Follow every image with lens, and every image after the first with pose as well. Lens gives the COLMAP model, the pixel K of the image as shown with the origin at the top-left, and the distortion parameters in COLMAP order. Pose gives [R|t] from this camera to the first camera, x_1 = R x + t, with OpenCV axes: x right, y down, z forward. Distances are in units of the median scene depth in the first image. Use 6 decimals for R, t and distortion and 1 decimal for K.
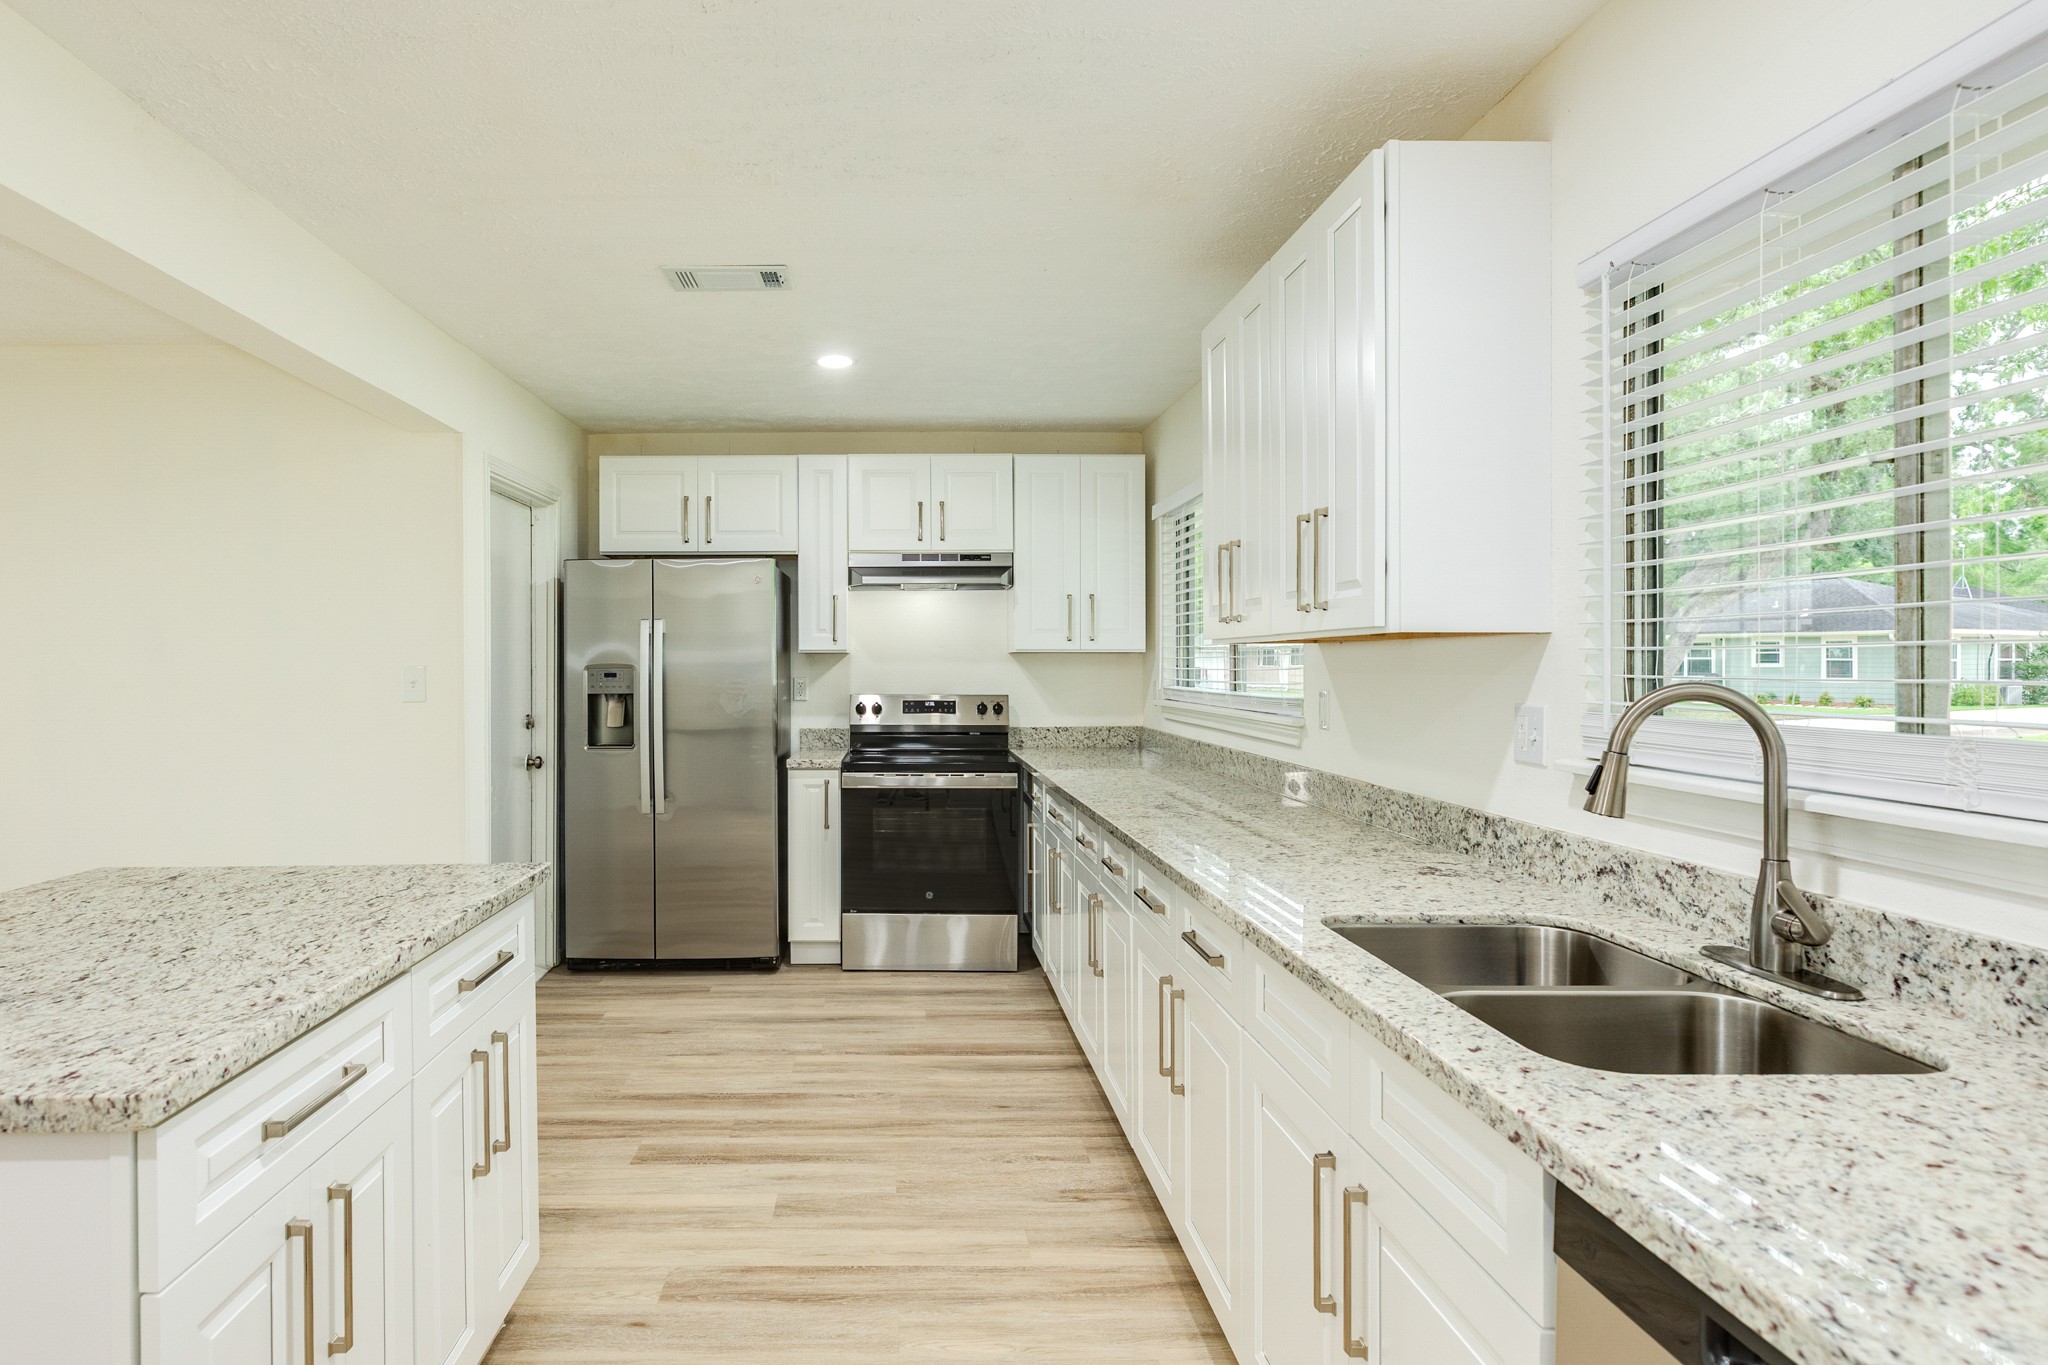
lens RADIAL K [[1192.5, 0, 888.0], [0, 1192.5, 660.5], [0, 0, 1]] dist [-0.001919, -0.000078]
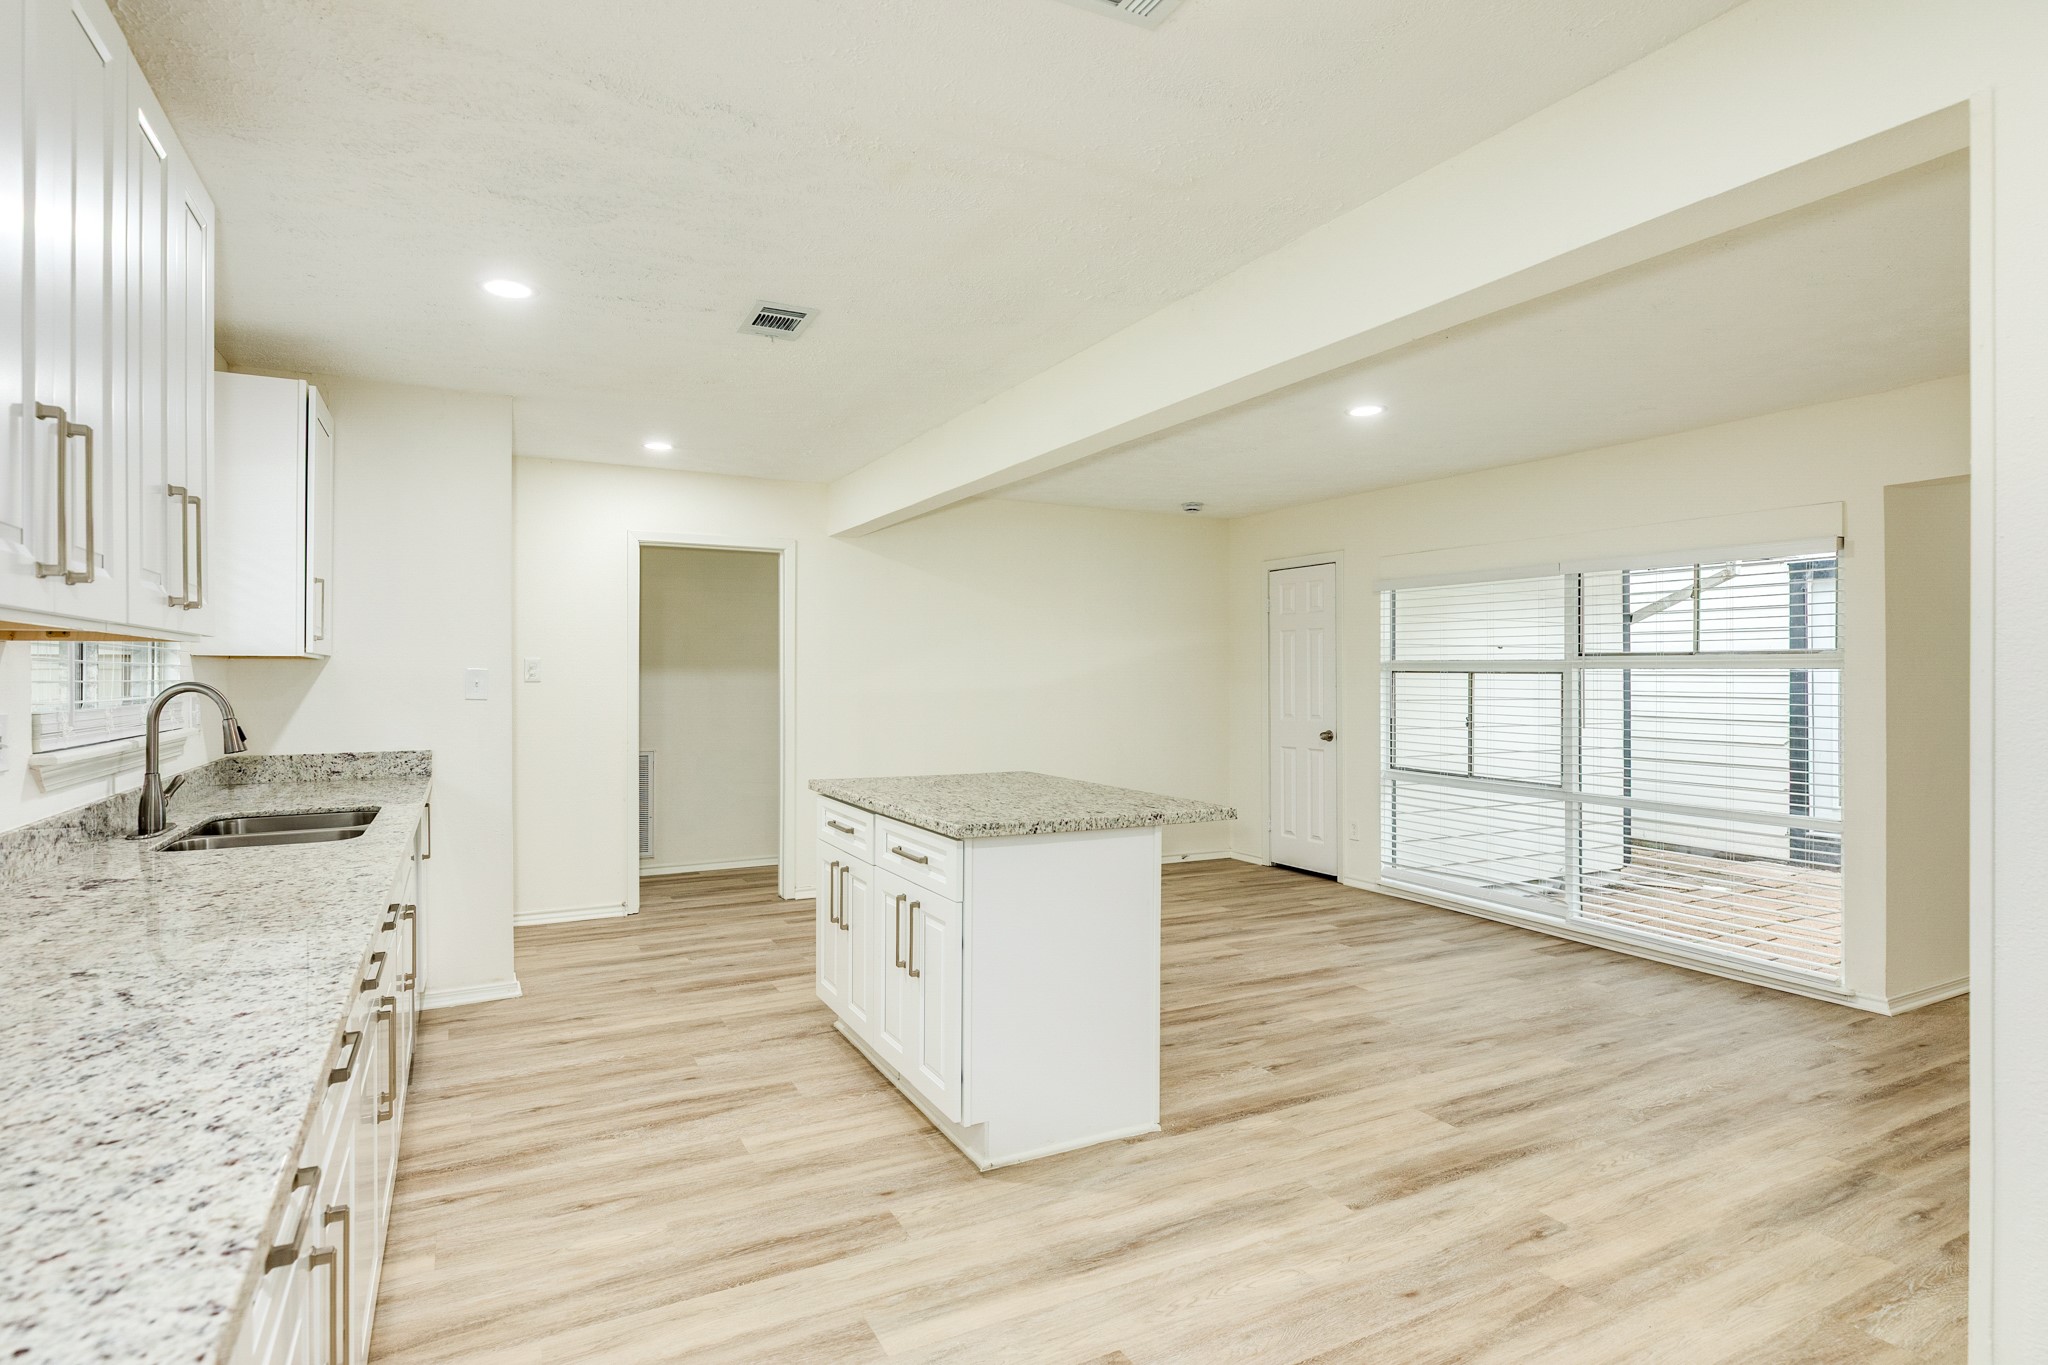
lens RADIAL K [[1030.0, 0, 978.5], [0, 1030.0, 678.2], [0, 0, 1]] dist [-0.004113, -0.000563]
pose [[-0.896247, 0.005253, -0.443523, 0.084584], [0.005165, 0.999986, 0.001407, 0.005071], [0.443525, -0.001029, -0.896262, 0.933853]]
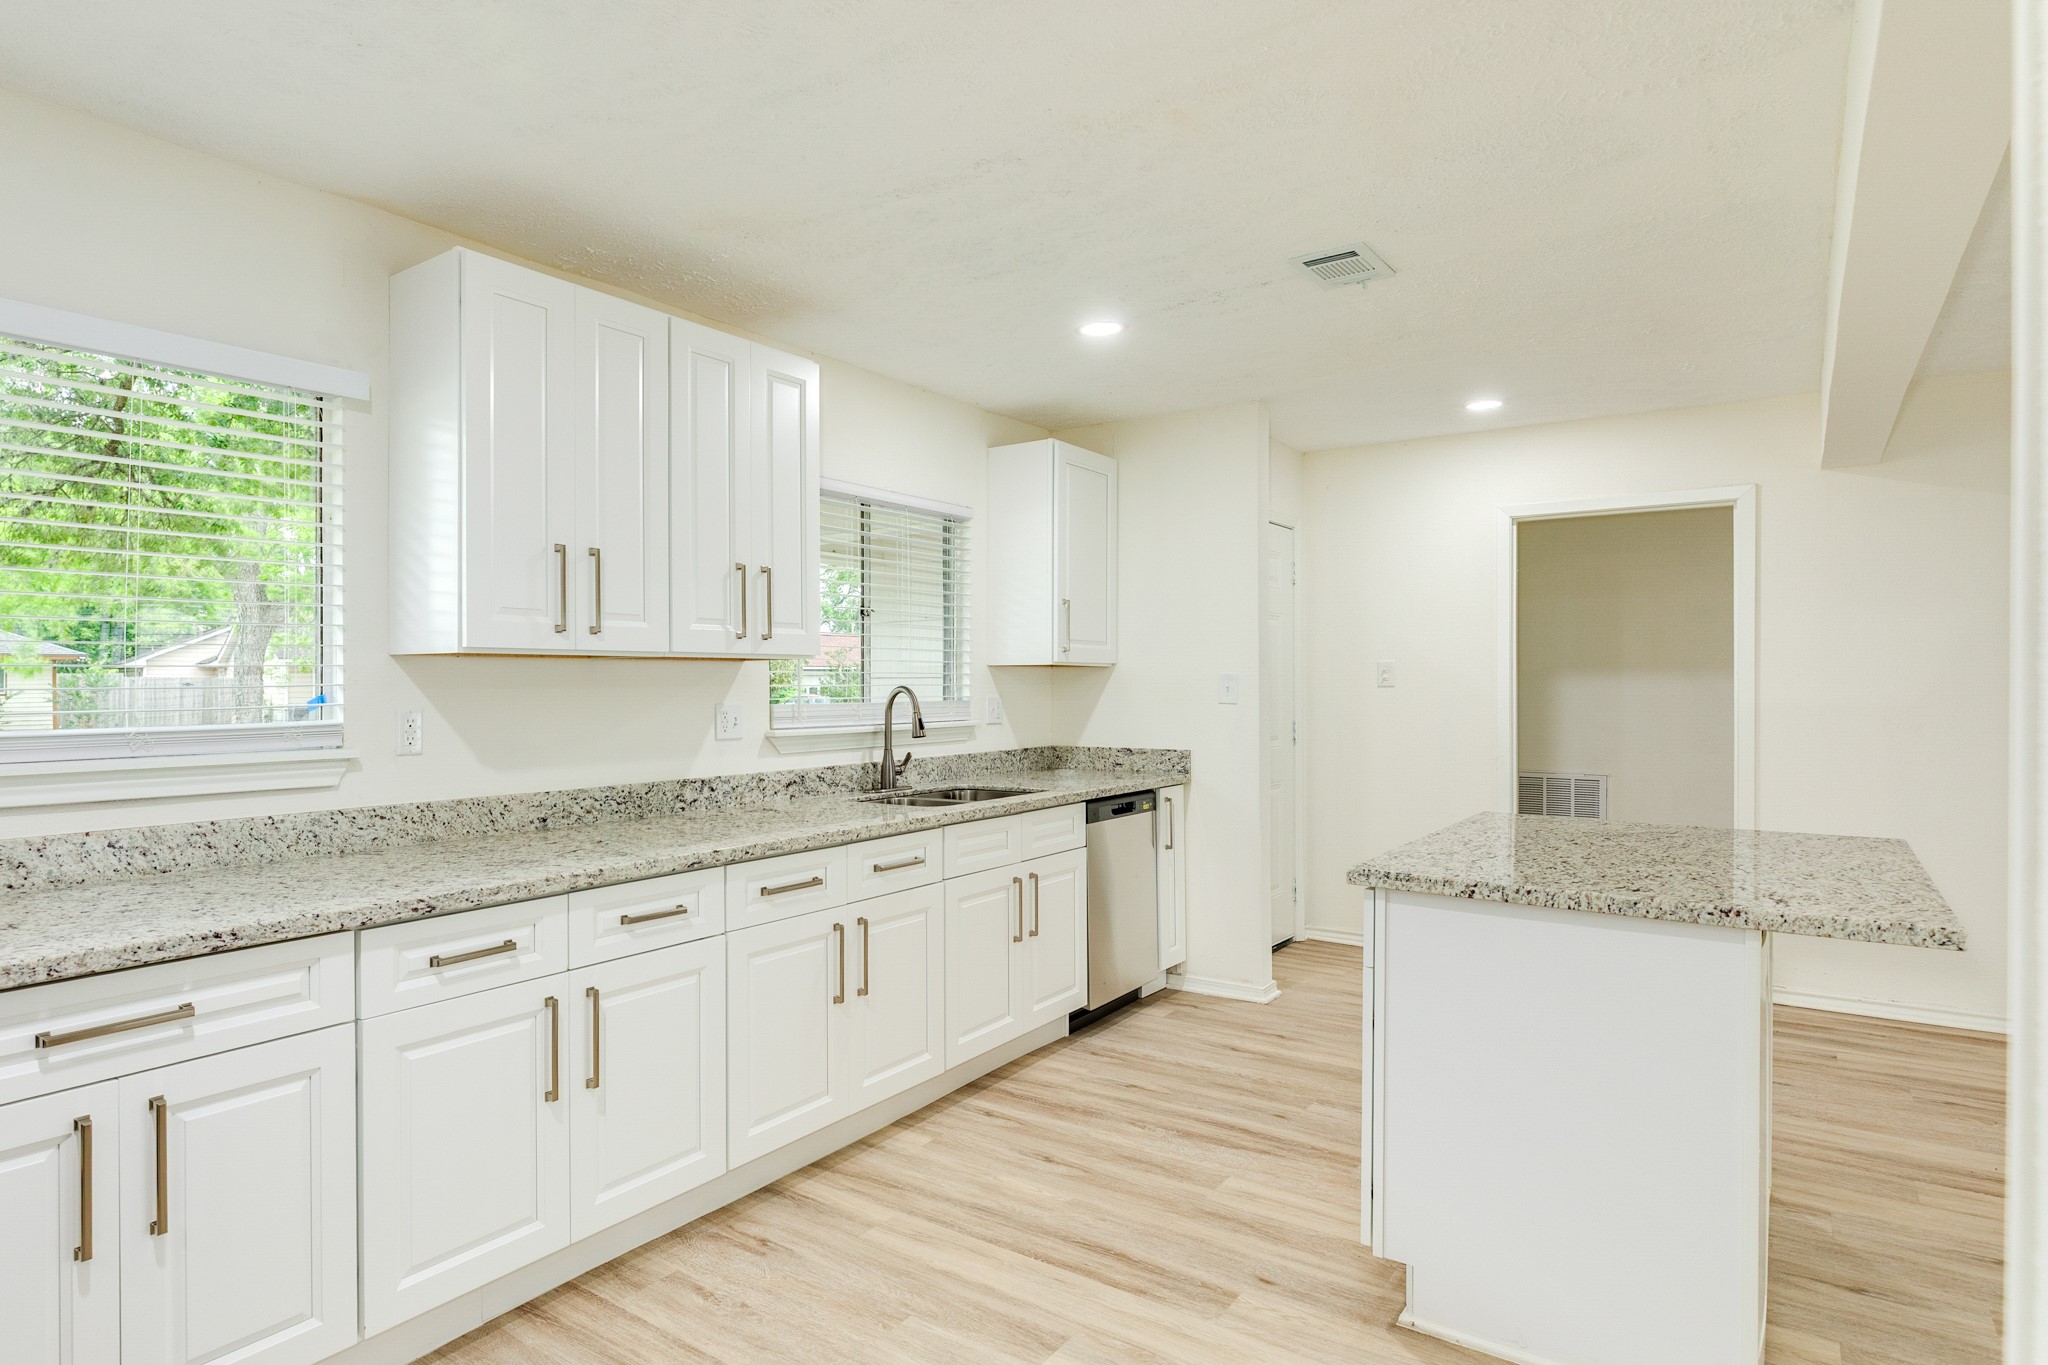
lens RADIAL K [[1155.4, 0, 856.1], [0, 1155.4, 683.7], [0, 0, 1]] dist [-0.002119, -0.000318]
pose [[-0.776490, 0.005082, 0.630109, -0.270895], [0.004133, 0.999987, -0.002971, 0.006587], [-0.630116, 0.000297, -0.776501, 0.948982]]
